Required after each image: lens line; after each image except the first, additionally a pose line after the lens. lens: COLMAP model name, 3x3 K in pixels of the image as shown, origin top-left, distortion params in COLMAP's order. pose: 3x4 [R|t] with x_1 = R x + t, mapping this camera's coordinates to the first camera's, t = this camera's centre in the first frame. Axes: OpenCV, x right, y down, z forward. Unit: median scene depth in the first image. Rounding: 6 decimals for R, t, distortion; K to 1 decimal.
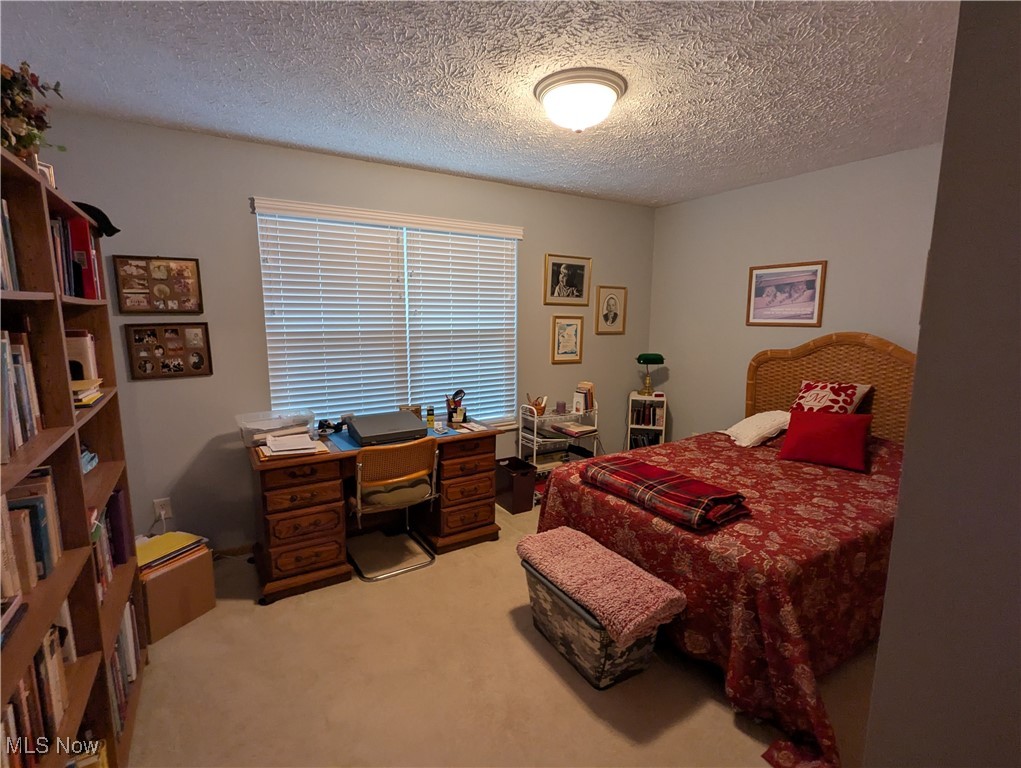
lens RADIAL K [[488.3, 0, 506.4], [0, 488.3, 385.1], [0, 0, 1]] dist [0.001538, 0.000671]
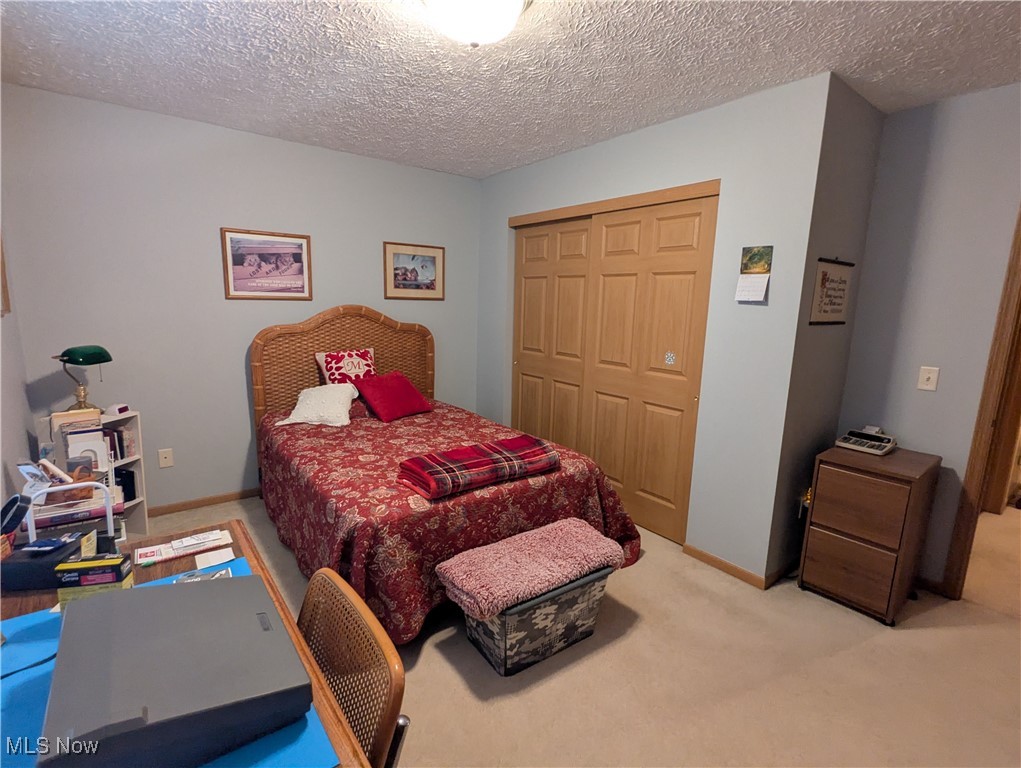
lens RADIAL K [[488.3, 0, 506.4], [0, 488.3, 385.1], [0, 0, 1]] dist [0.001538, 0.000671]
pose [[-0.093592, -0.177011, 0.979749, -0.506889], [0.119565, 0.974948, 0.187565, -0.100602], [-0.988405, 0.134699, -0.070083, 0.781391]]
